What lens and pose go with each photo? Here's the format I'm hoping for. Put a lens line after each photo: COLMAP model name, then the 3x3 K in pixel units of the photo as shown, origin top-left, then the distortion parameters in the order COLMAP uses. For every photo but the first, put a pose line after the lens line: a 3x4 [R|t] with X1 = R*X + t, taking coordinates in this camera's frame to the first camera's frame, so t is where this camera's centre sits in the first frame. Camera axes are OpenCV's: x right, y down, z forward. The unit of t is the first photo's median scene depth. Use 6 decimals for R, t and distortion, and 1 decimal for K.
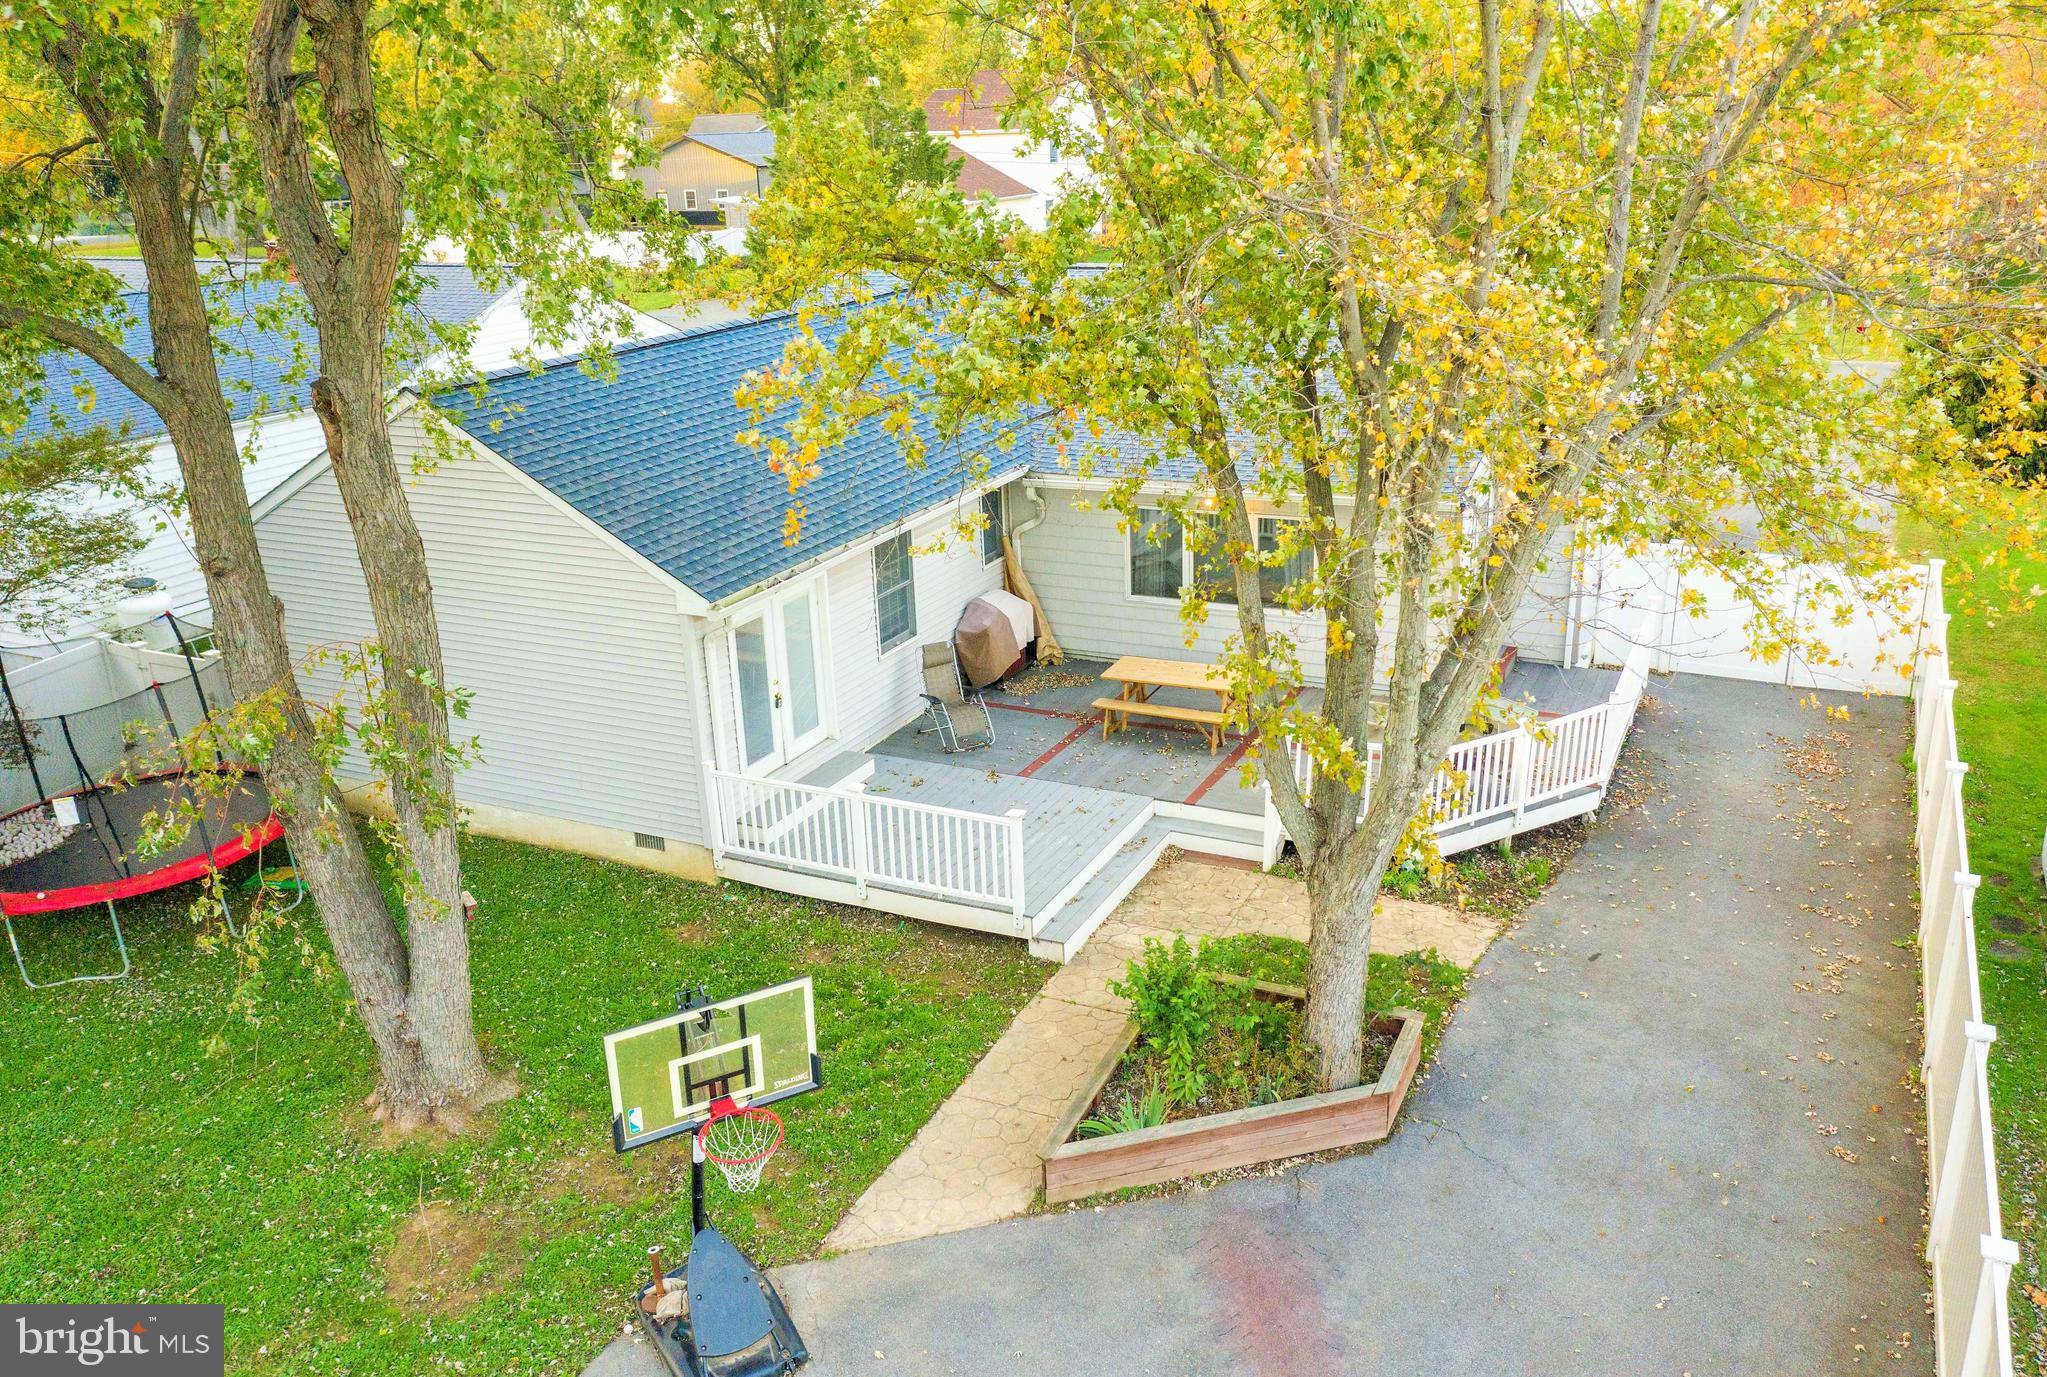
lens RADIAL K [[1612.2, 0, 1030.1], [0, 1612.2, 696.8], [0, 0, 1]] dist [-0.000596, -0.004853]
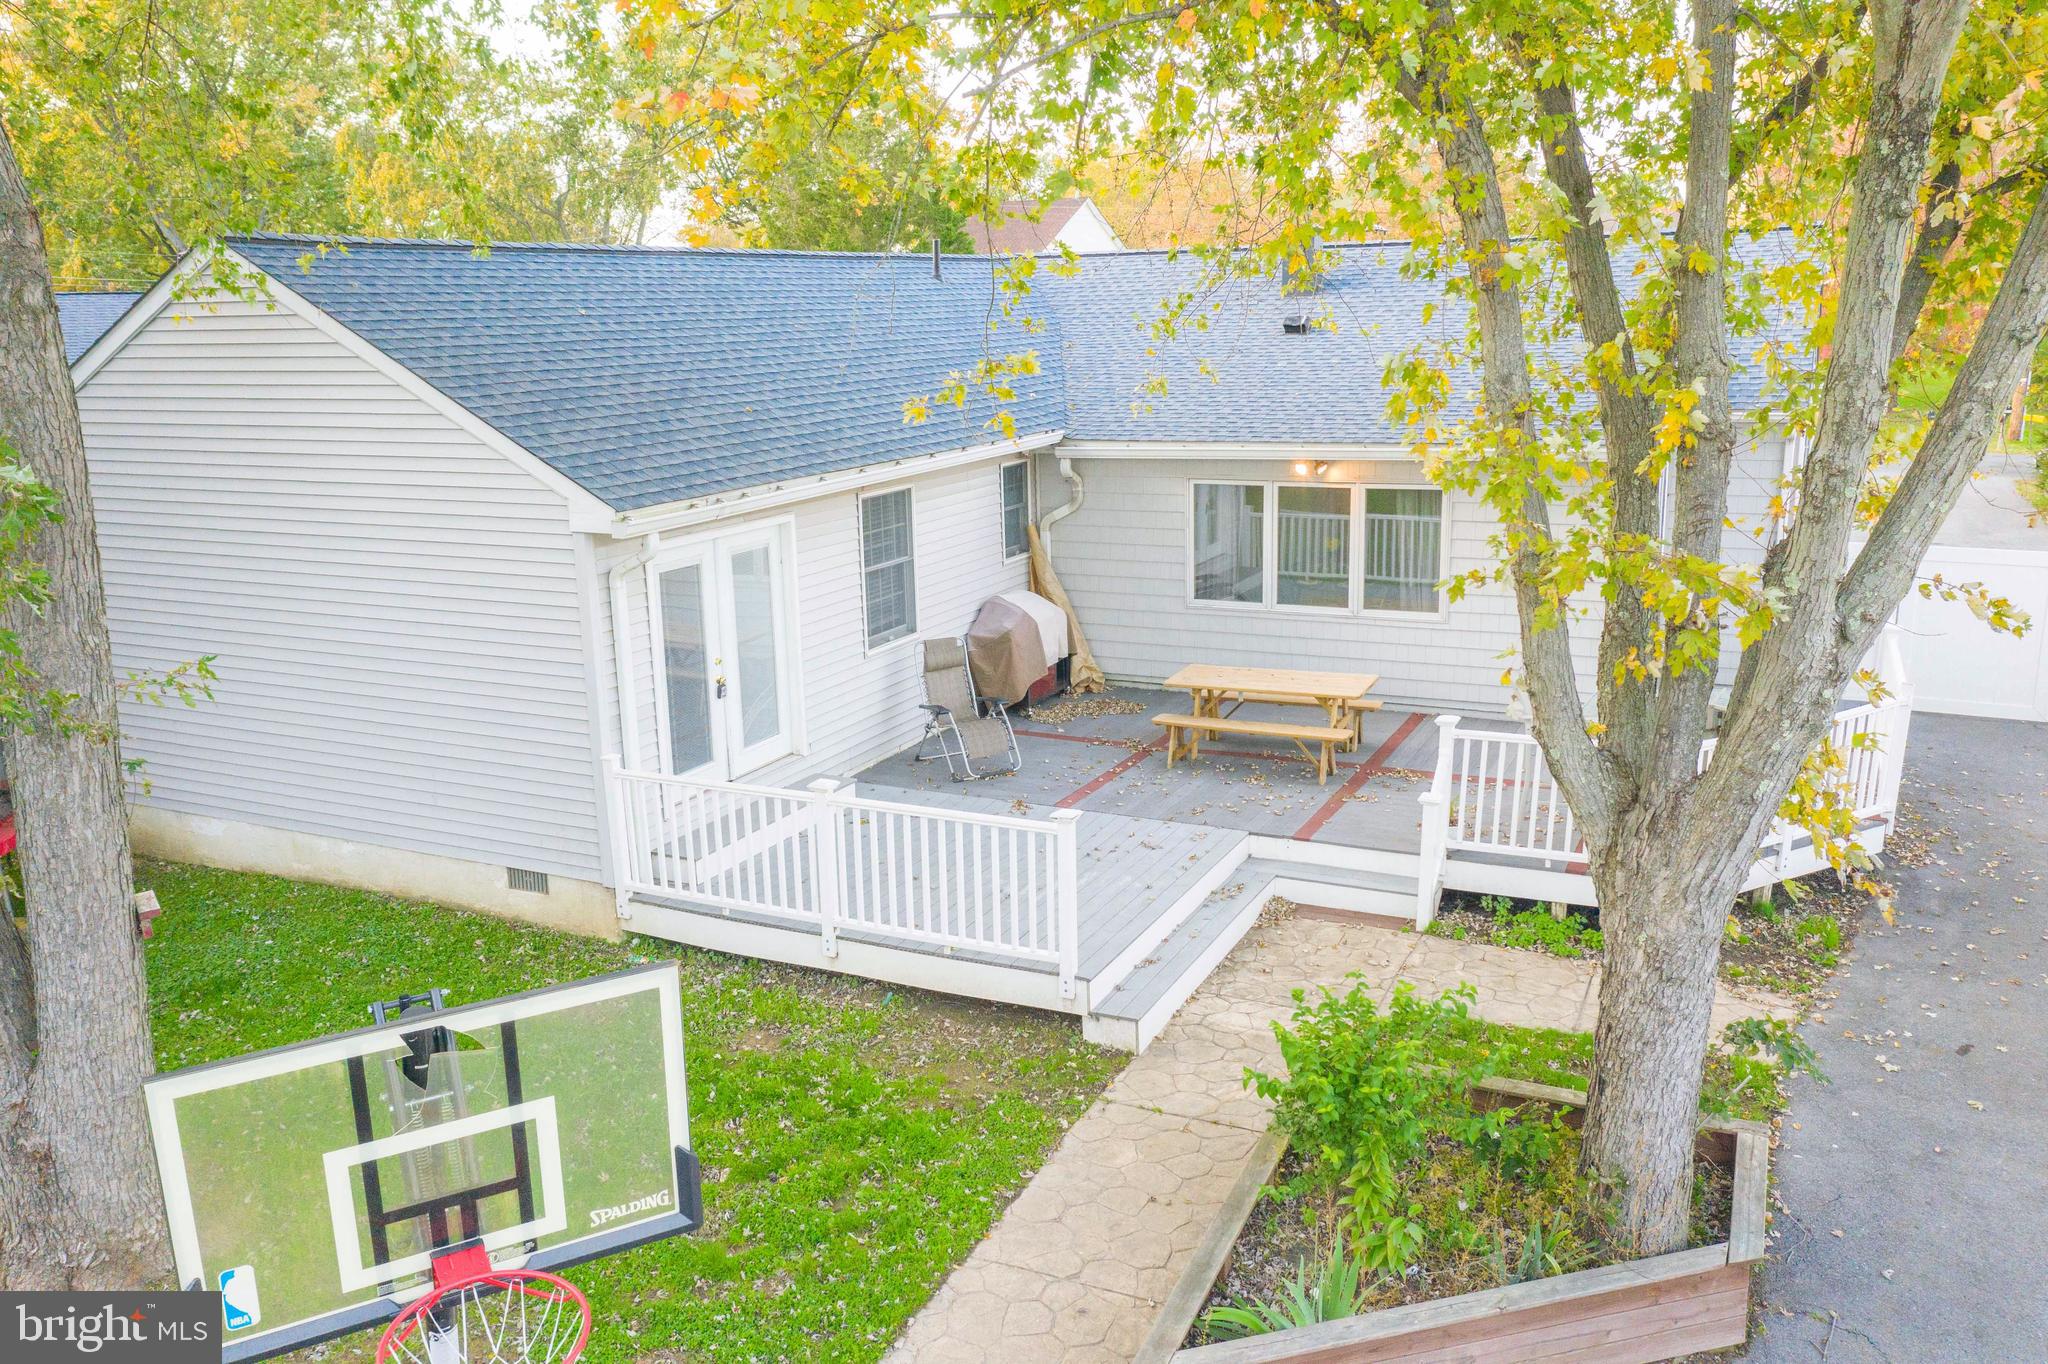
lens RADIAL K [[1612.9, 0, 1017.4], [0, 1612.9, 677.7], [0, 0, 1]] dist [-0.000596, -0.004853]
pose [[0.999945, 0.009053, -0.005297, -0.024411], [-0.009588, 0.993712, -0.111559, 0.085530], [0.004254, 0.111604, 0.993744, 0.328652]]
